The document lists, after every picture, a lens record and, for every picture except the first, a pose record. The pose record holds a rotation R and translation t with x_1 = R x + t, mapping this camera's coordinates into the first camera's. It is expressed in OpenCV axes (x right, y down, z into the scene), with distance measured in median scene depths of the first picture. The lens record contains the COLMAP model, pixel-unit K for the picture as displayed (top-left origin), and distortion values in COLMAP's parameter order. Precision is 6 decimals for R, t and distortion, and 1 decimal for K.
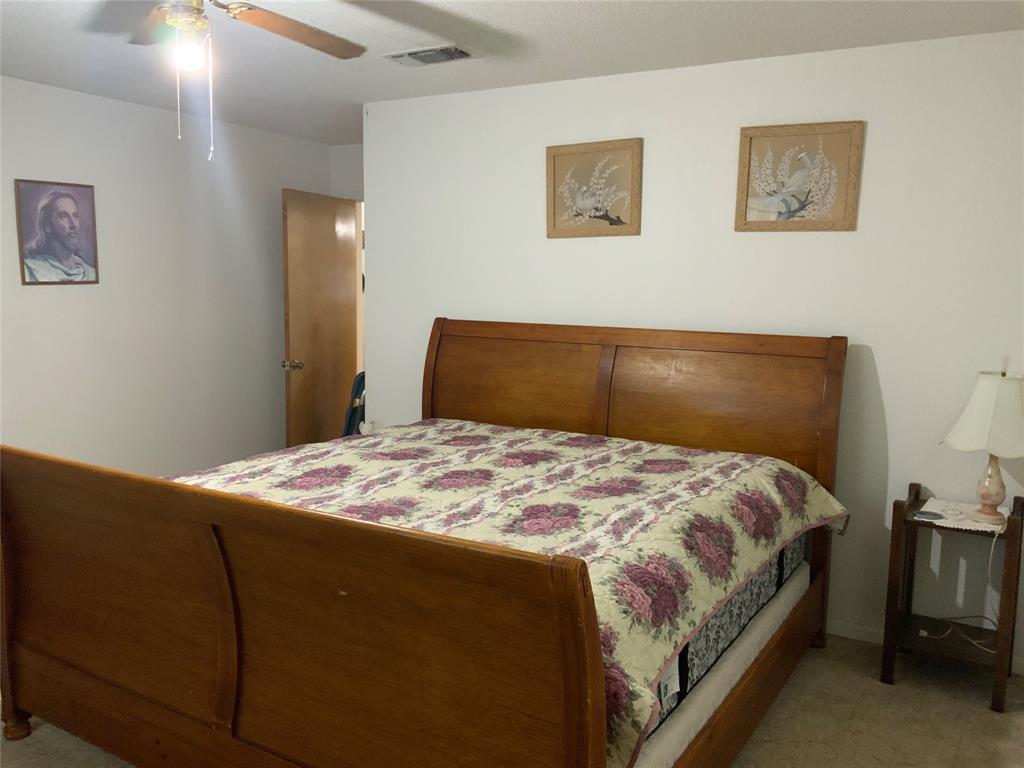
lens RADIAL K [[848.6, 0, 505.1], [0, 848.6, 379.5], [0, 0, 1]] dist [0.042247, -0.115132]
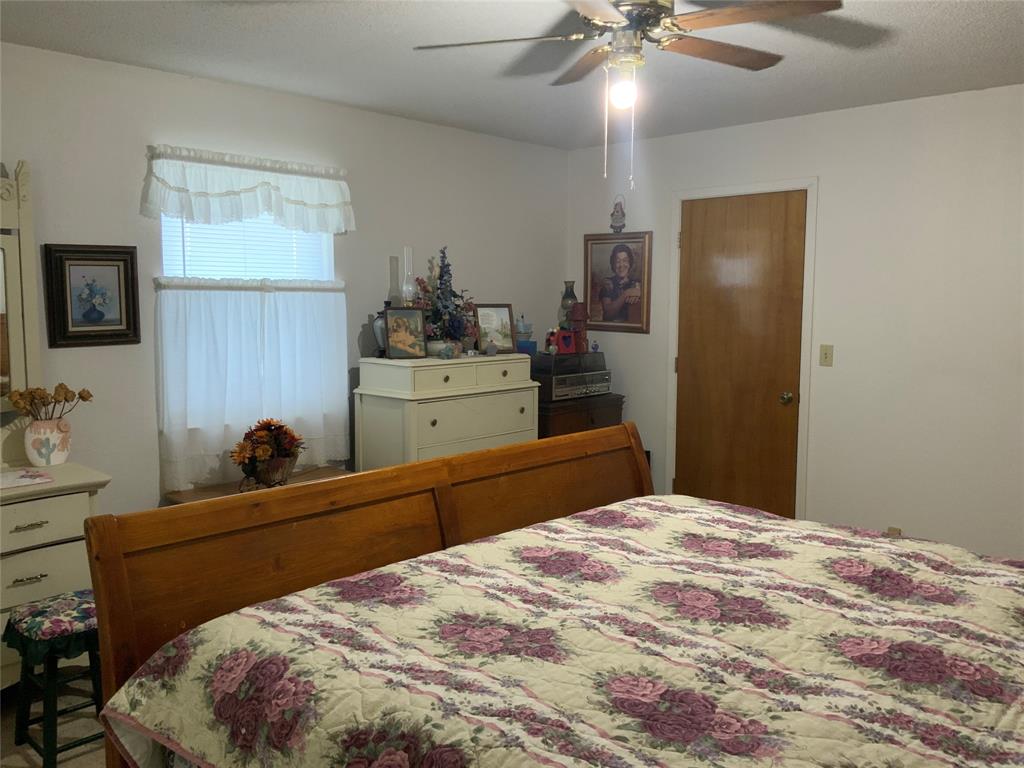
lens RADIAL K [[848.6, 0, 505.2], [0, 848.6, 388.5], [0, 0, 1]] dist [0.042247, -0.115132]
pose [[-0.209499, 0.100340, -0.972647, 0.701354], [-0.129183, 0.983161, 0.129249, -0.128306], [0.969238, 0.152727, -0.193009, 1.096392]]
